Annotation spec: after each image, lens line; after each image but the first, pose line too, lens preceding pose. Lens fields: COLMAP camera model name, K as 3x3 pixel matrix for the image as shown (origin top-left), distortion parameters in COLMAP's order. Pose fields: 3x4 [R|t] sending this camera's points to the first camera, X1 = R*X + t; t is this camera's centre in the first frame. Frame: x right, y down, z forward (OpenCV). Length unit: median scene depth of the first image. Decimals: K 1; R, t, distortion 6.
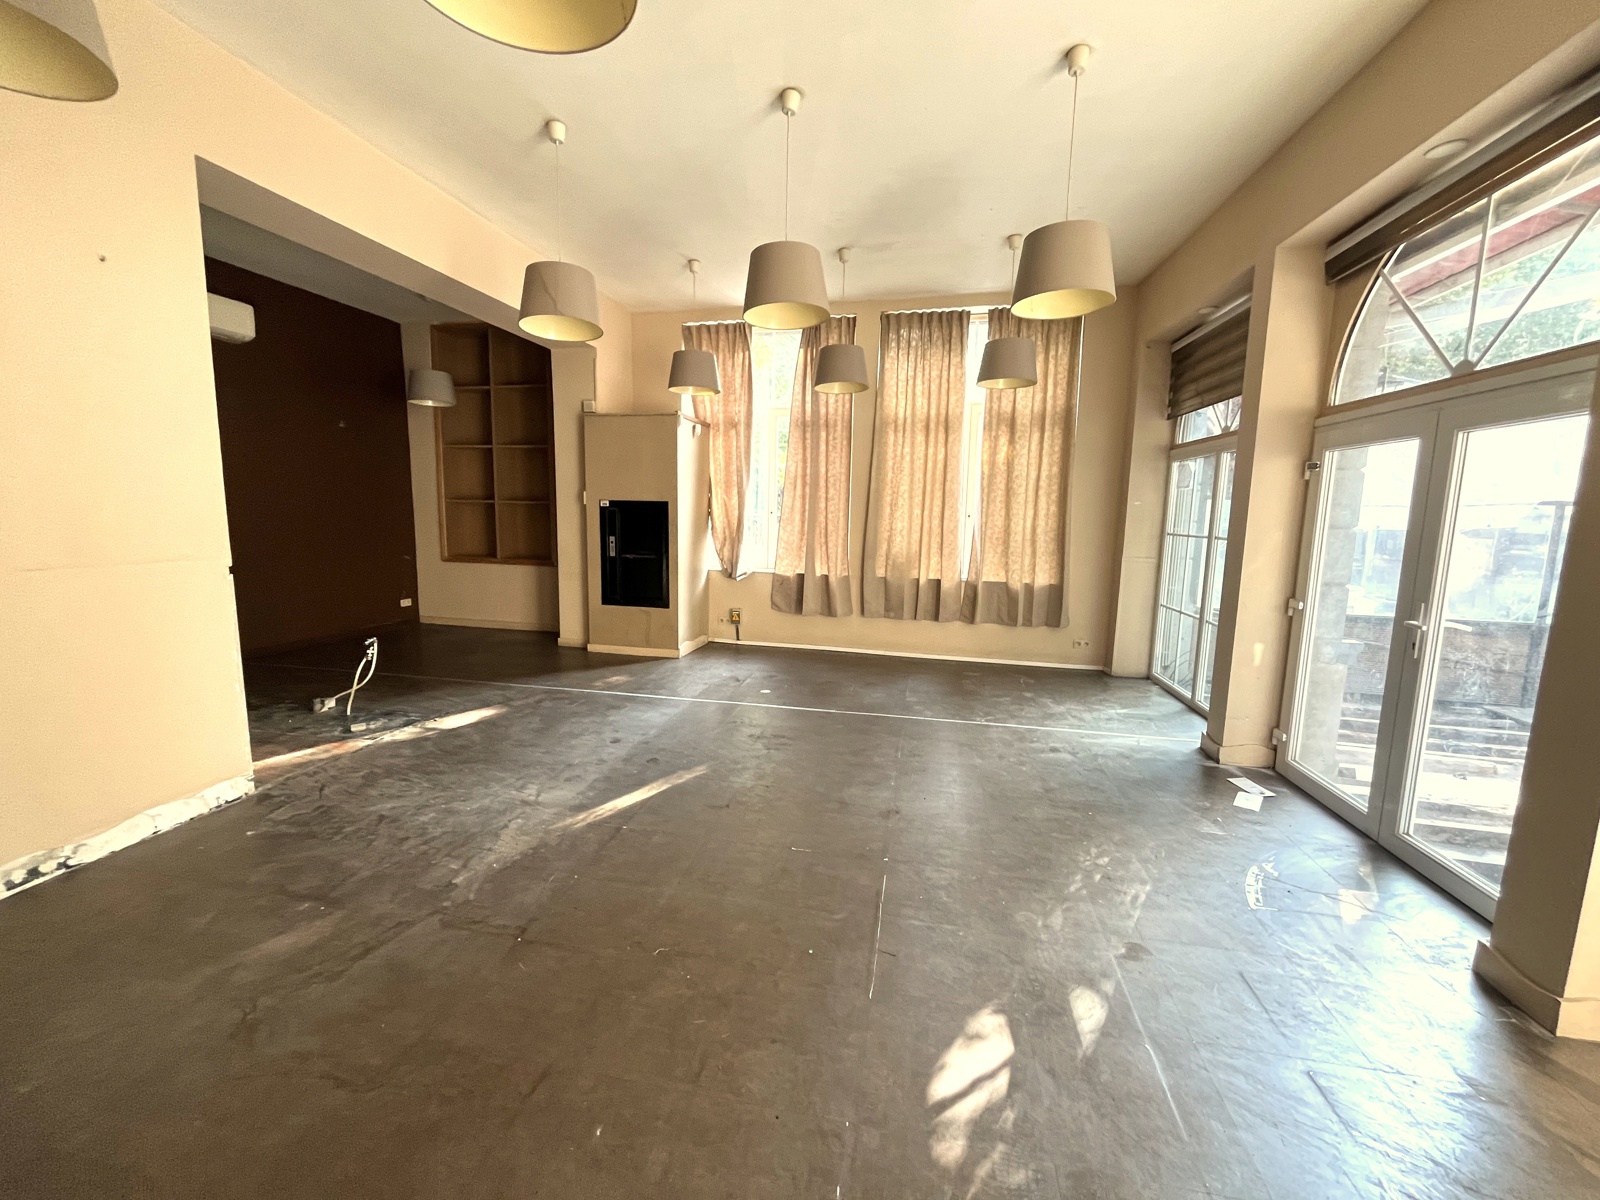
lens RADIAL K [[646.1, 0, 799.8], [0, 646.1, 593.4], [0, 0, 1]] dist [-0.000524, -0.000230]
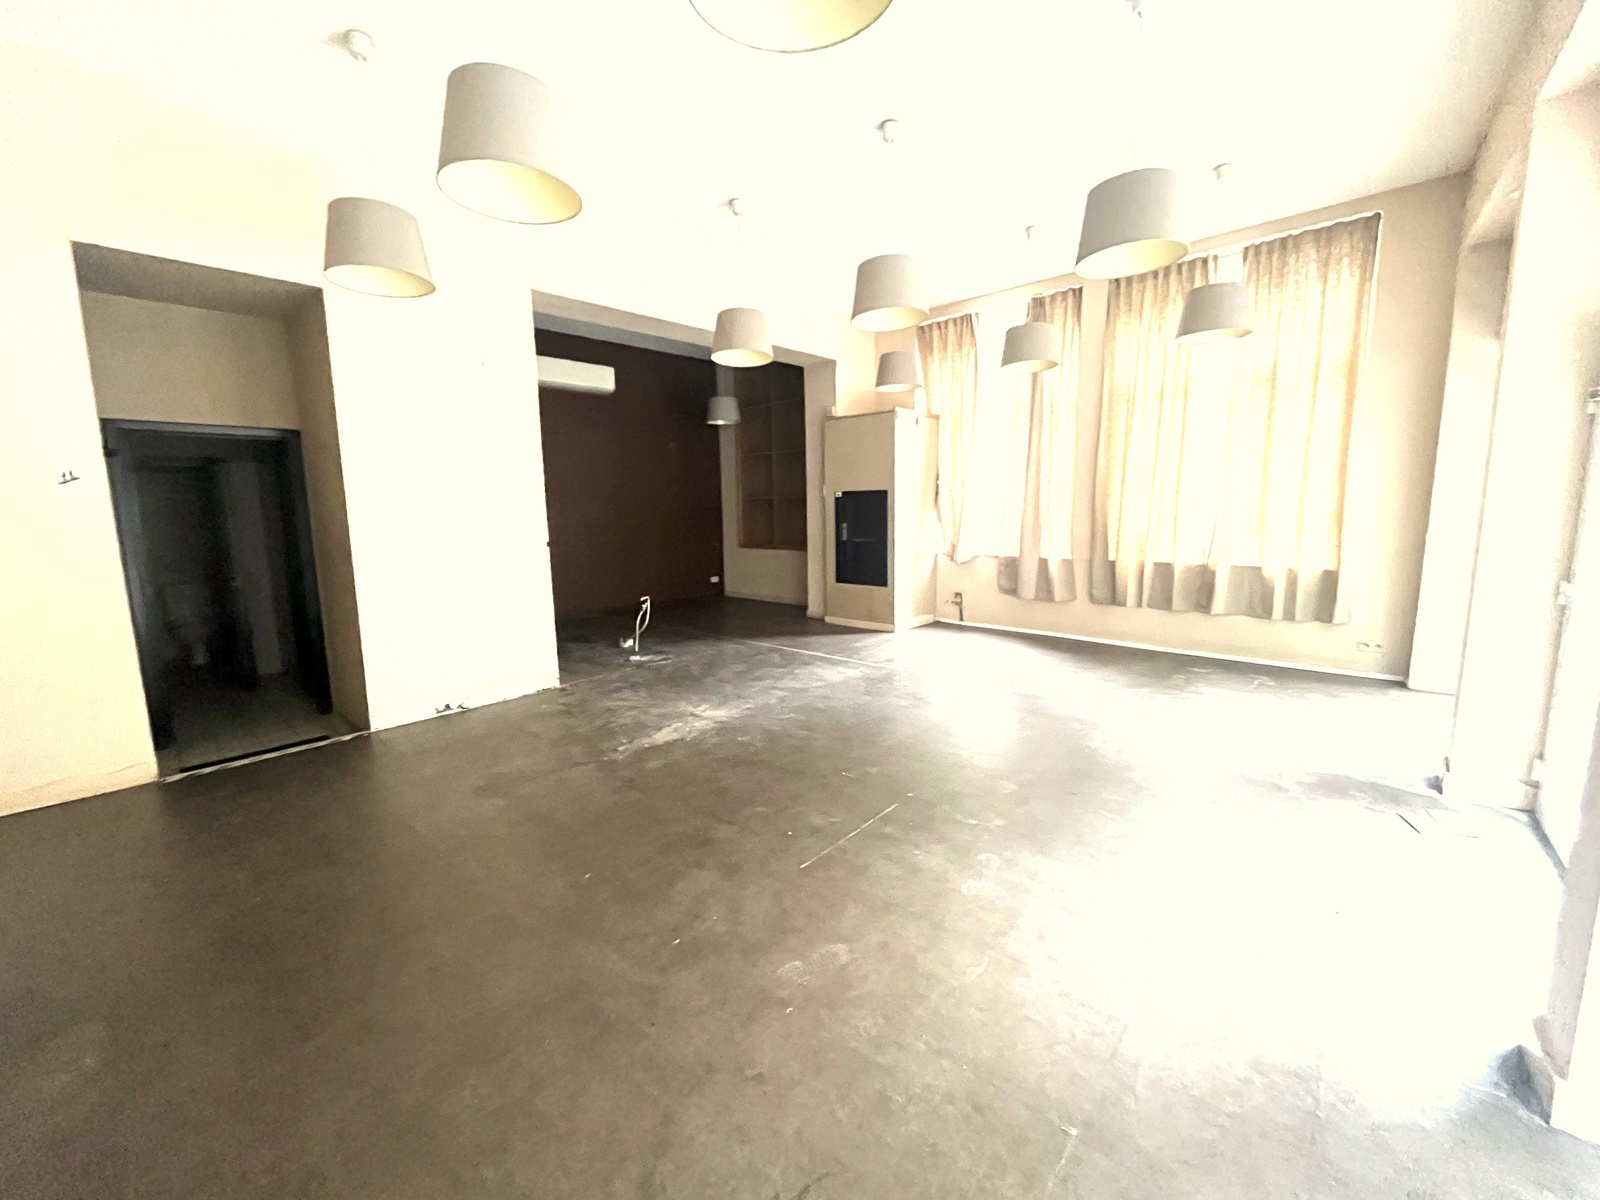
lens RADIAL K [[646.1, 0, 799.8], [0, 646.1, 593.4], [0, 0, 1]] dist [-0.000524, -0.000230]
pose [[0.864680, 0.032507, -0.501270, 0.222234], [-0.028322, 0.999471, 0.015959, 0.020664], [0.501524, 0.000398, 0.865143, -0.031439]]
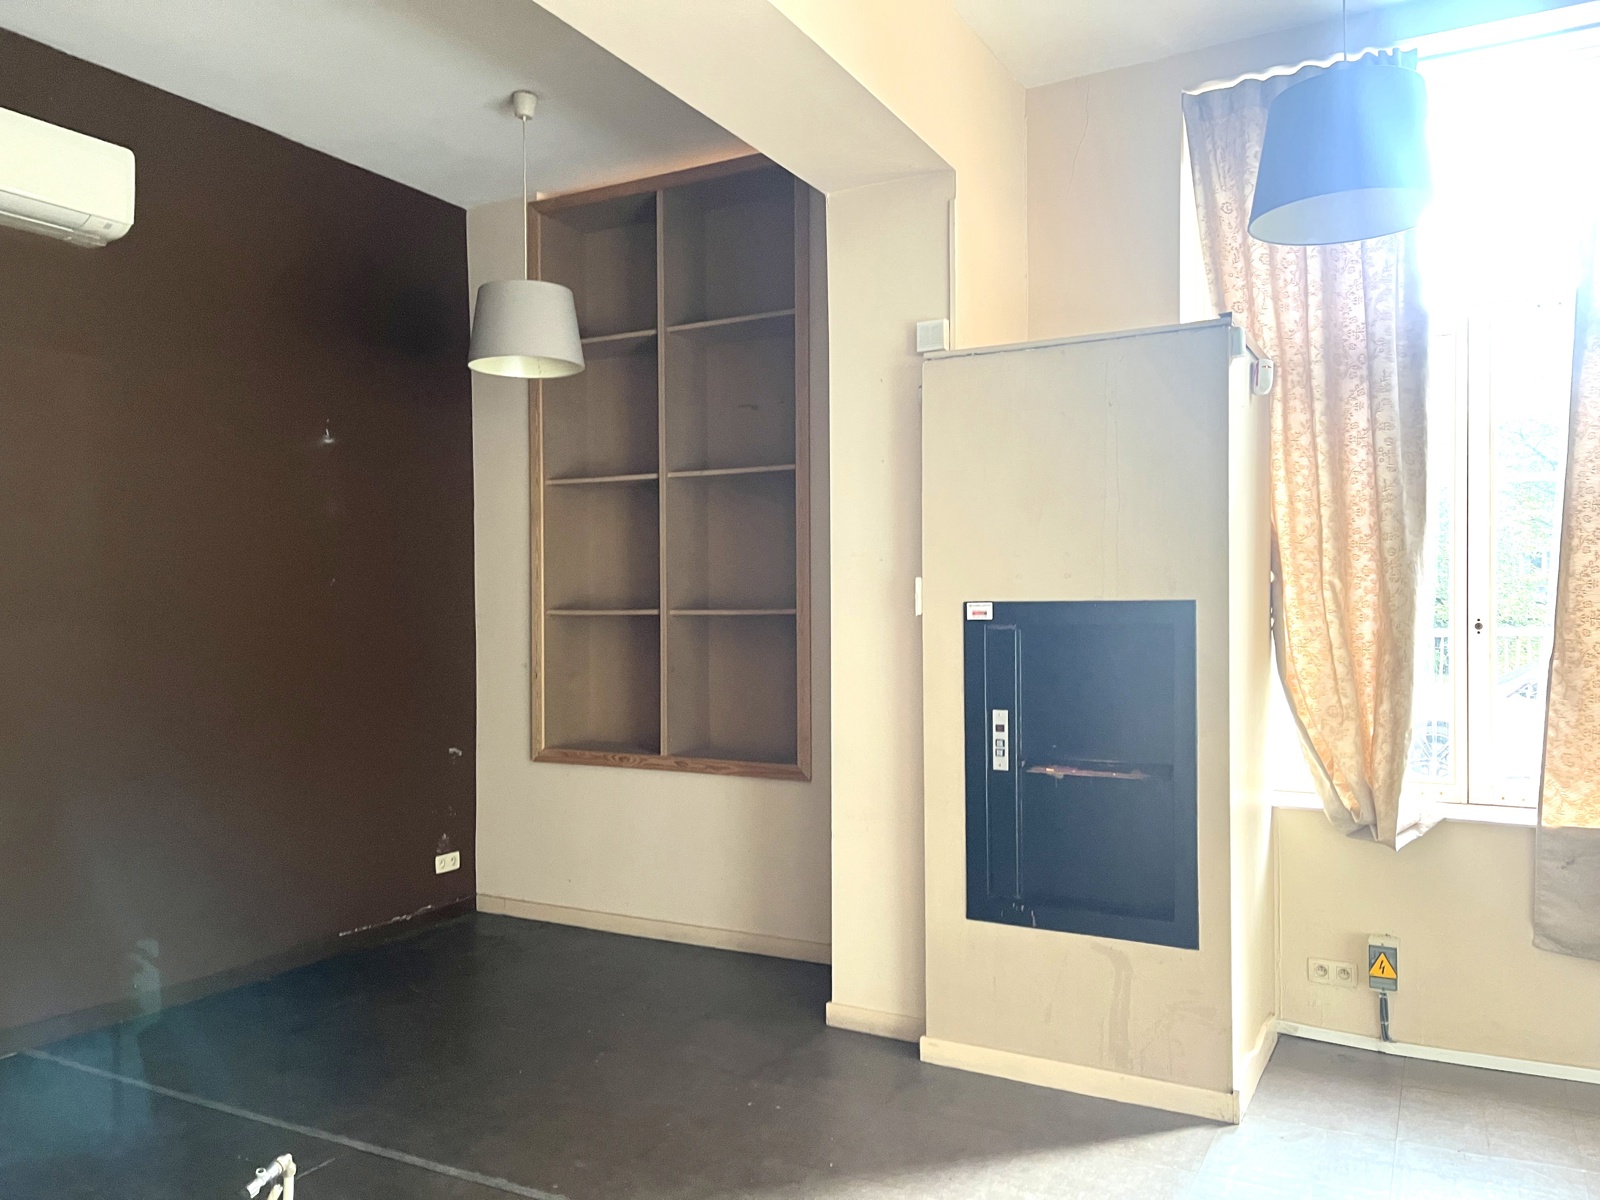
lens RADIAL K [[1209.8, 0, 799.9], [0, 1209.8, 604.9], [0, 0, 1]] dist [0.058982, -0.064485]
pose [[0.959624, -0.025381, -0.280138, -0.217662], [-0.011643, 0.991483, -0.129716, -0.061056], [0.281044, 0.127740, 0.951155, 0.382557]]
